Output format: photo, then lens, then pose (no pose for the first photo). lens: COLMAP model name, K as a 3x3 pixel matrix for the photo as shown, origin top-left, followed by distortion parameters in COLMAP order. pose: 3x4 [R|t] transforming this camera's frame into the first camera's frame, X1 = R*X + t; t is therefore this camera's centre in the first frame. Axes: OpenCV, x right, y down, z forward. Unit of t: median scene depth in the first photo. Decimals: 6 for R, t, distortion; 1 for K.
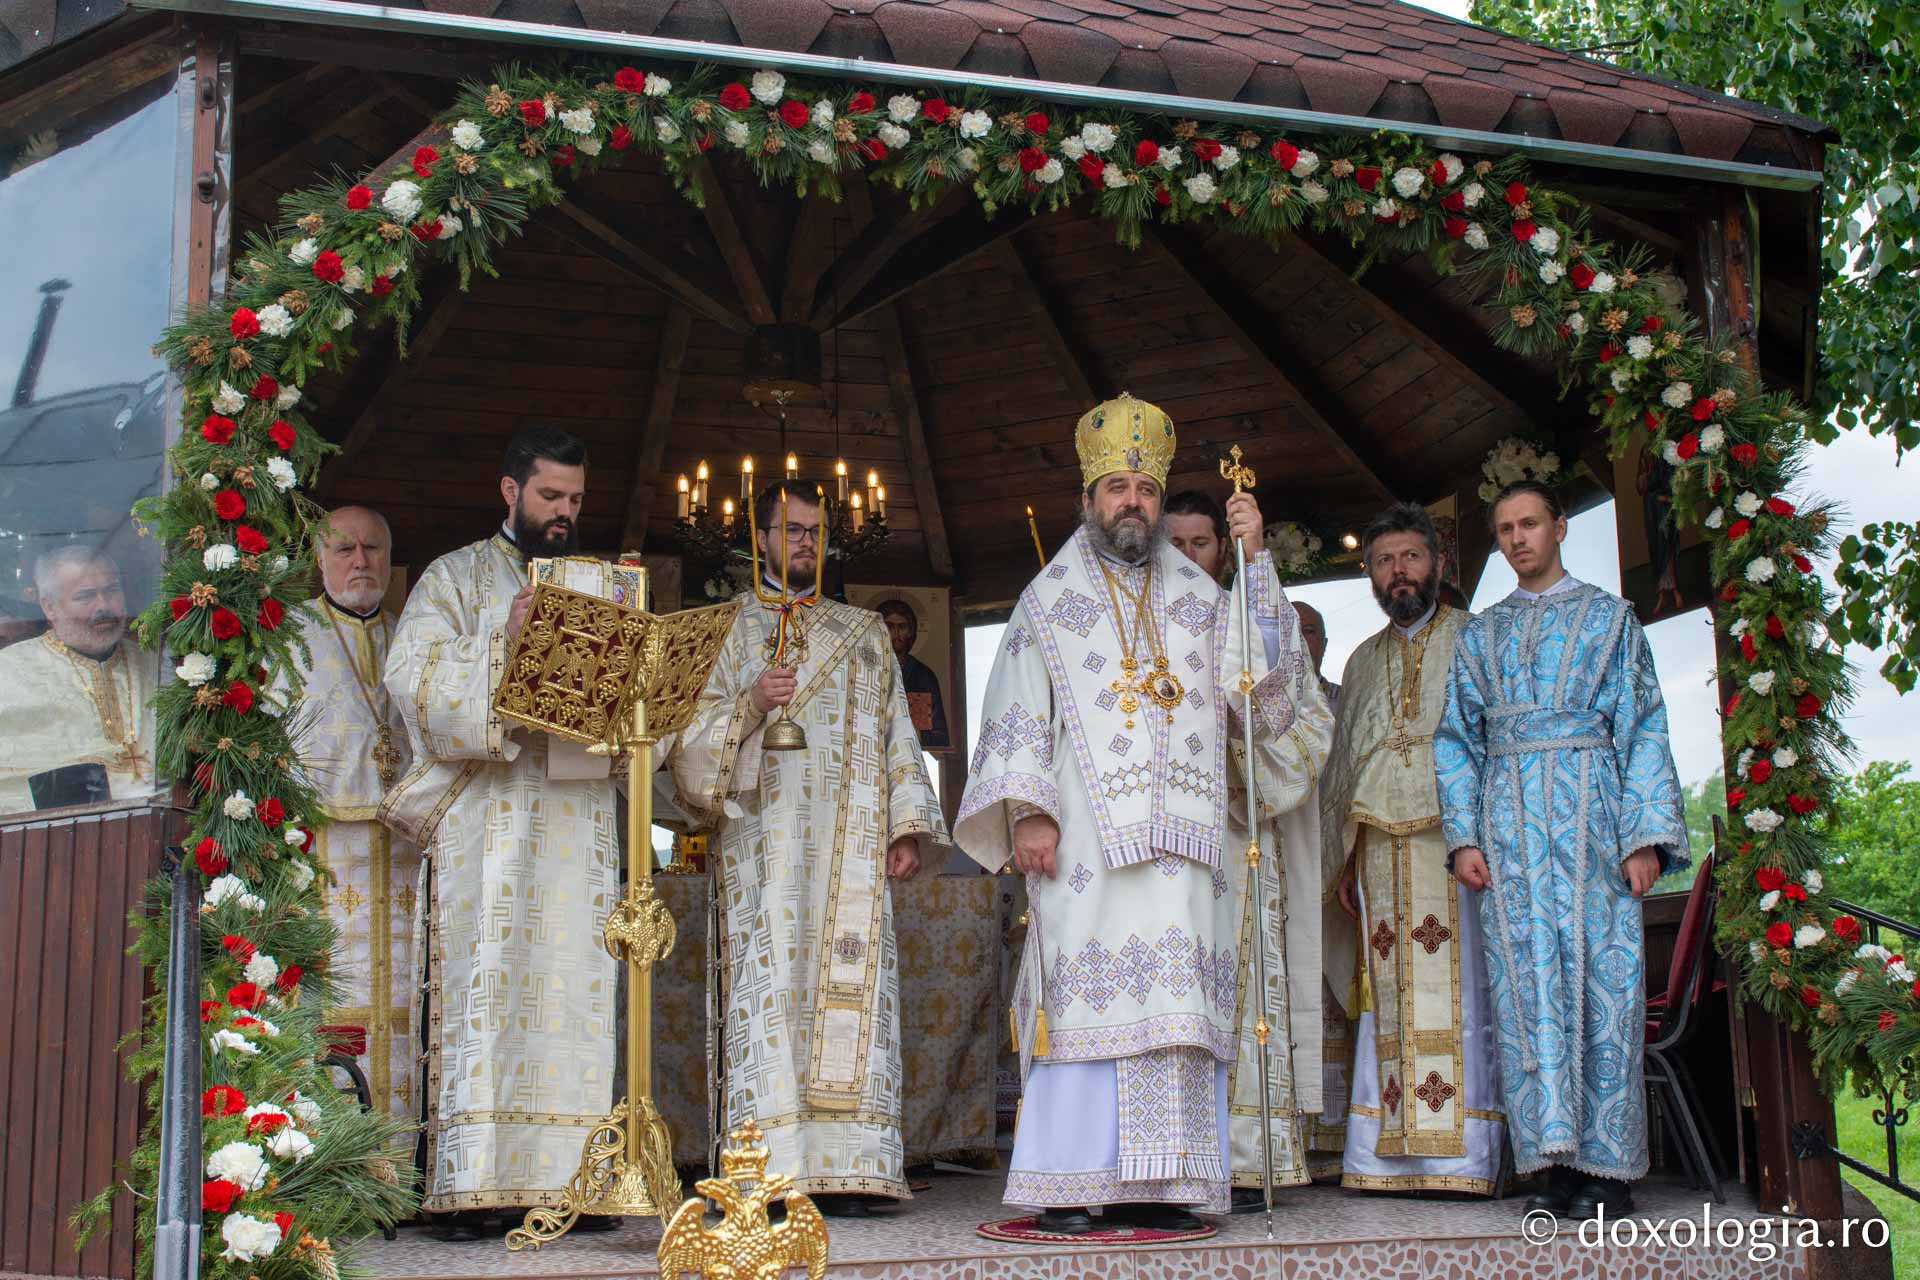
lens RADIAL K [[2324.4, 0, 971.1], [0, 2324.4, 648.8], [0, 0, 1]] dist [0.063012, 0.000000]
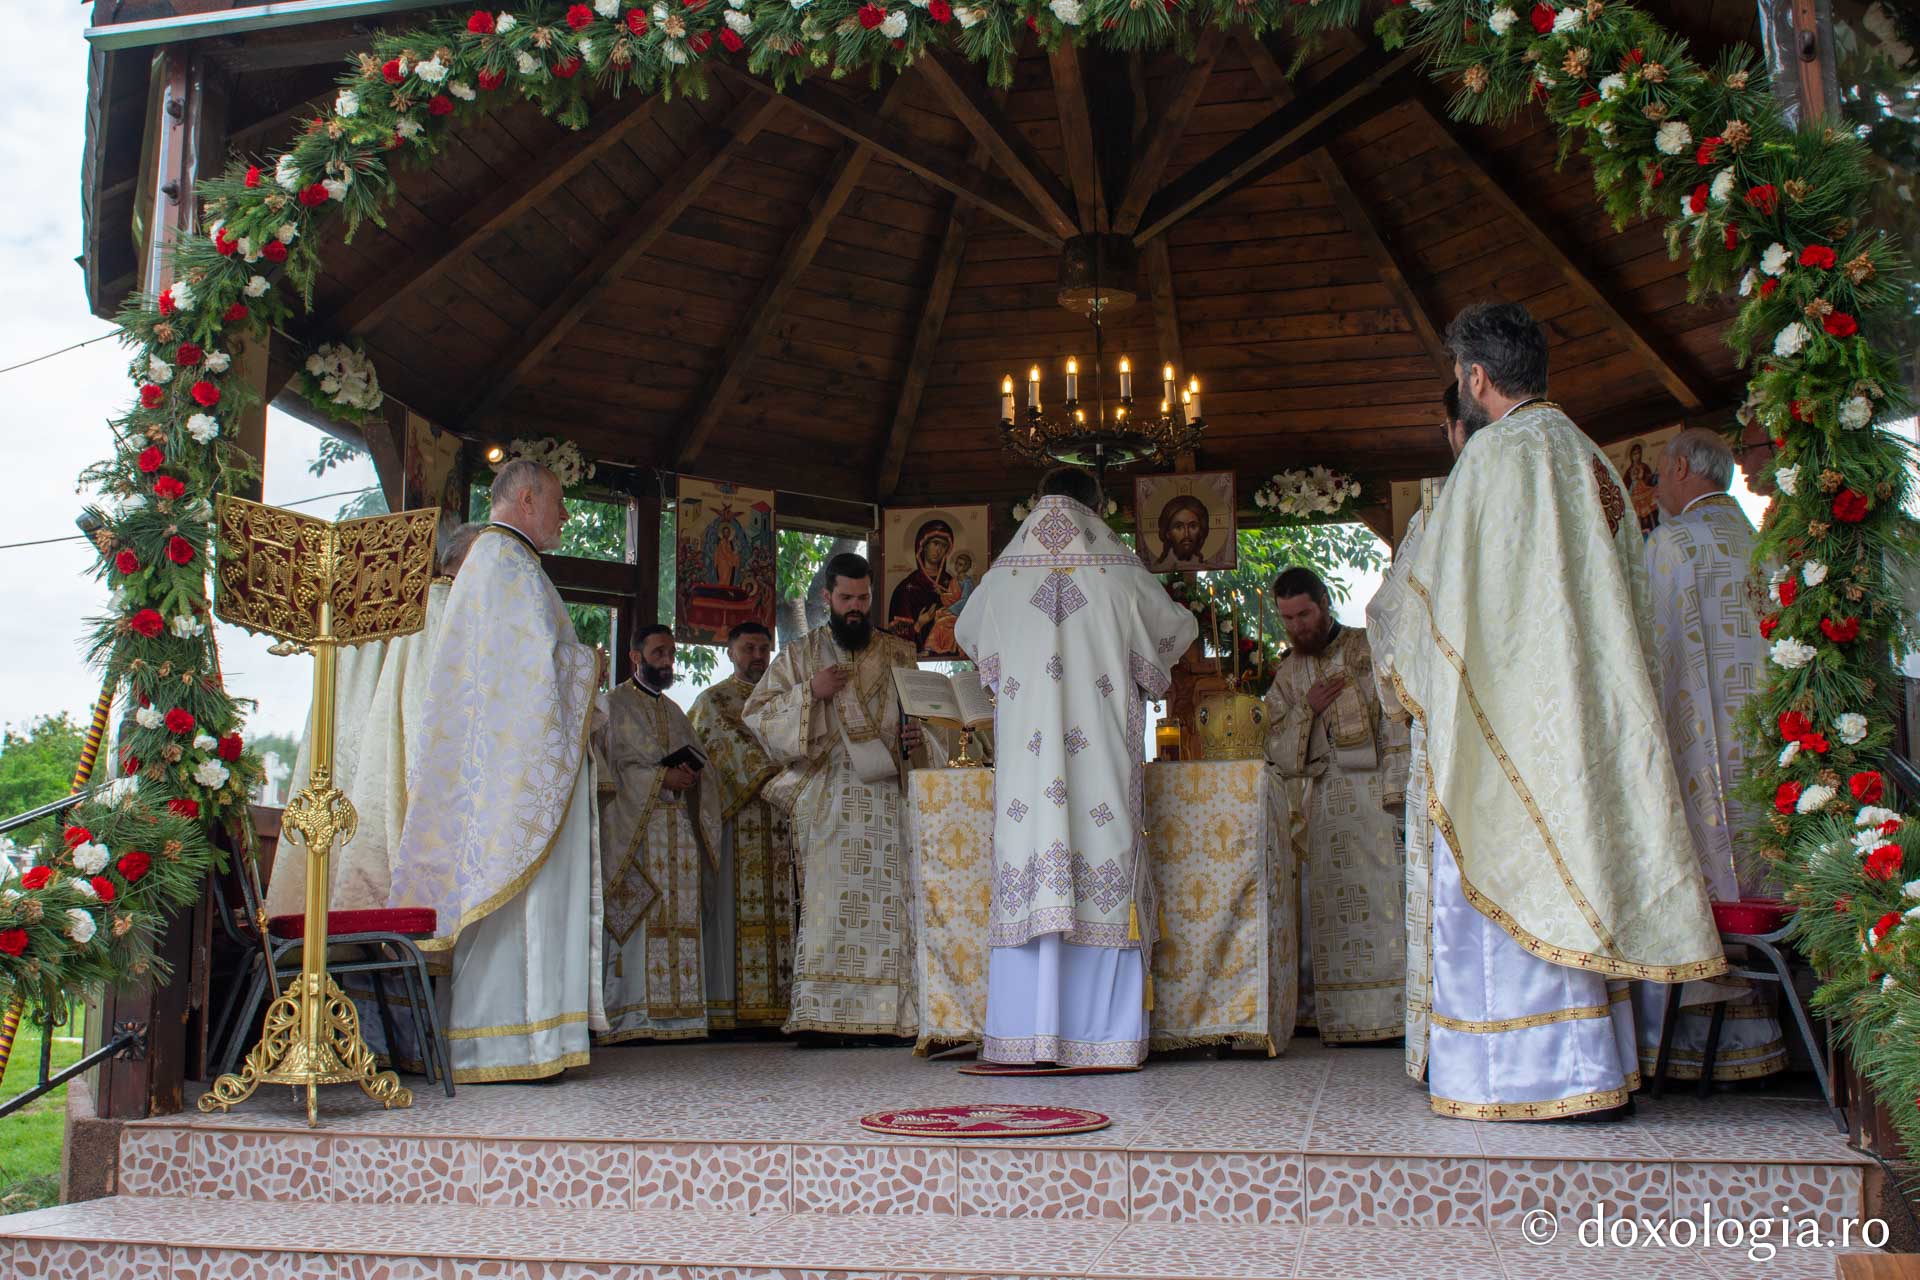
lens RADIAL K [[2064.8, 0, 960.2], [0, 2064.8, 636.5], [0, 0, 1]] dist [0.005540, 0.000000]
pose [[0.863110, -0.064117, -0.500929, 0.492989], [0.073913, 0.997265, -0.000292, 0.051591], [0.499578, -0.036774, 0.865488, 0.281343]]
